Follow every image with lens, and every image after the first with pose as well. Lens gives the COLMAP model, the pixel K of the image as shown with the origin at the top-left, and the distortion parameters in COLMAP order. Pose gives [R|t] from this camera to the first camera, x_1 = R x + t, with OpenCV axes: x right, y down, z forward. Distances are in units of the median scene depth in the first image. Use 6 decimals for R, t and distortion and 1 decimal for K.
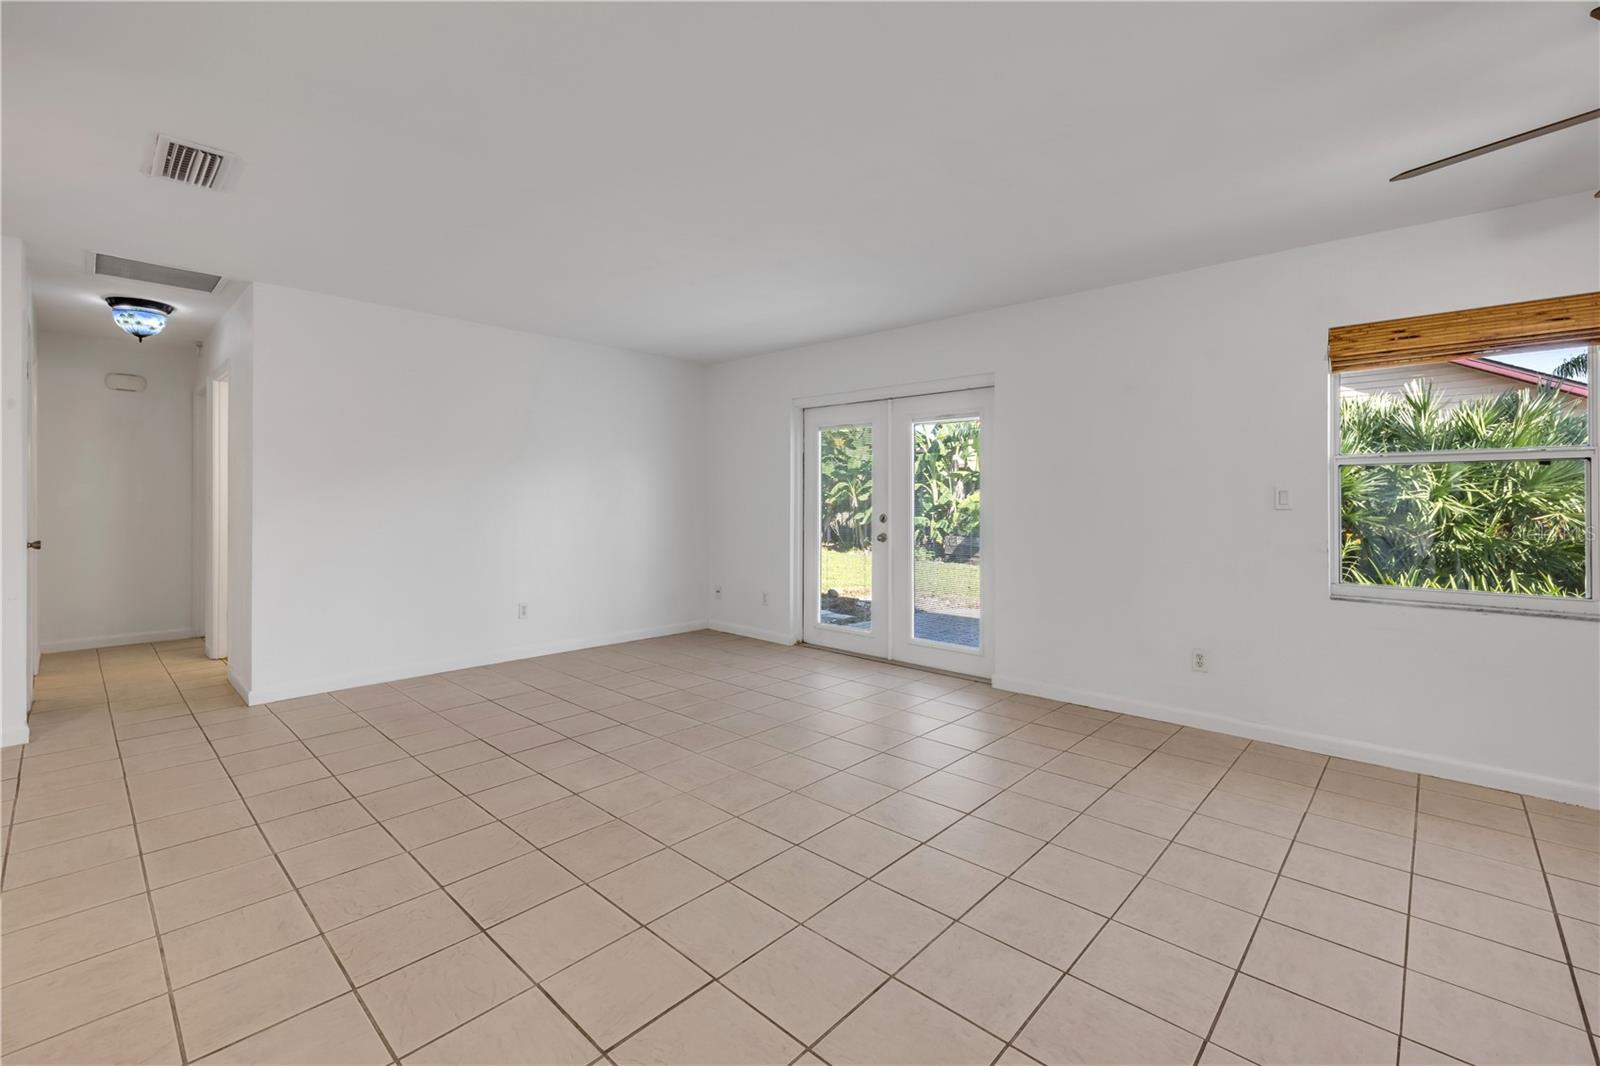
lens RADIAL K [[687.2, 0, 787.0], [0, 687.2, 499.4], [0, 0, 1]] dist [-0.001529, -0.000677]
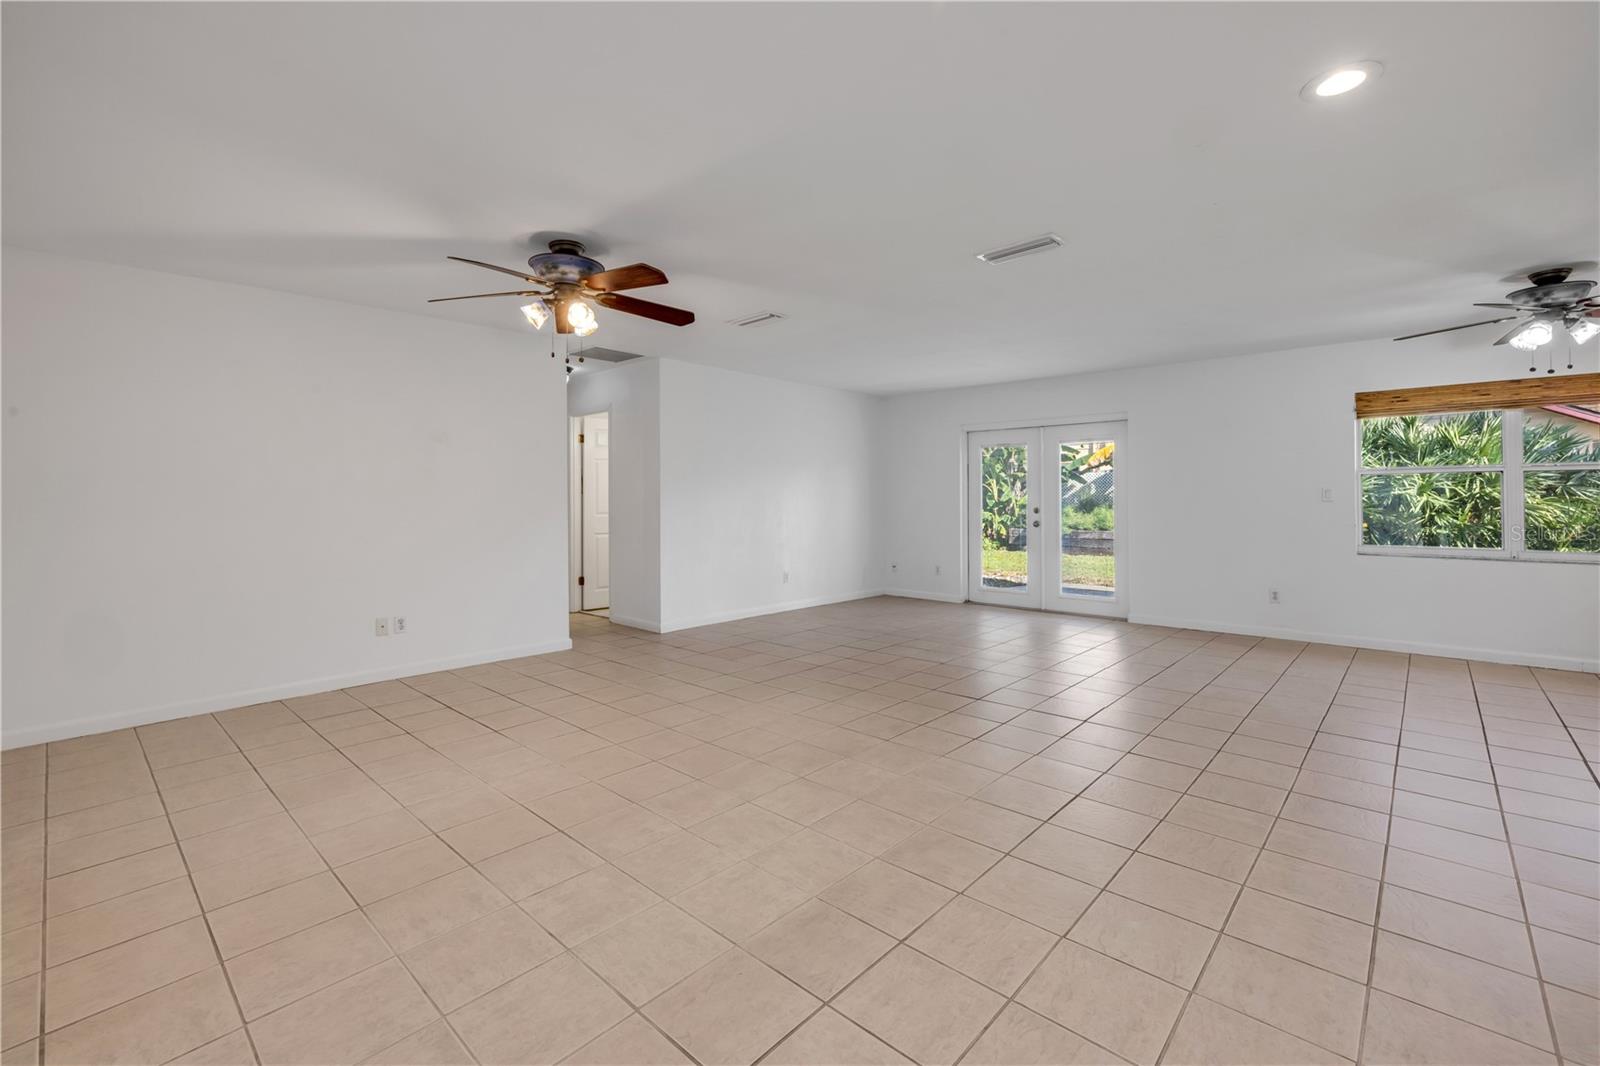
lens RADIAL K [[687.2, 0, 798.3], [0, 687.2, 496.7], [0, 0, 1]] dist [-0.001529, -0.000677]
pose [[0.999830, -0.006259, 0.017361, -0.272685], [0.006290, 0.999979, -0.001685, -0.000882], [-0.017350, 0.001794, 0.999848, -0.295997]]
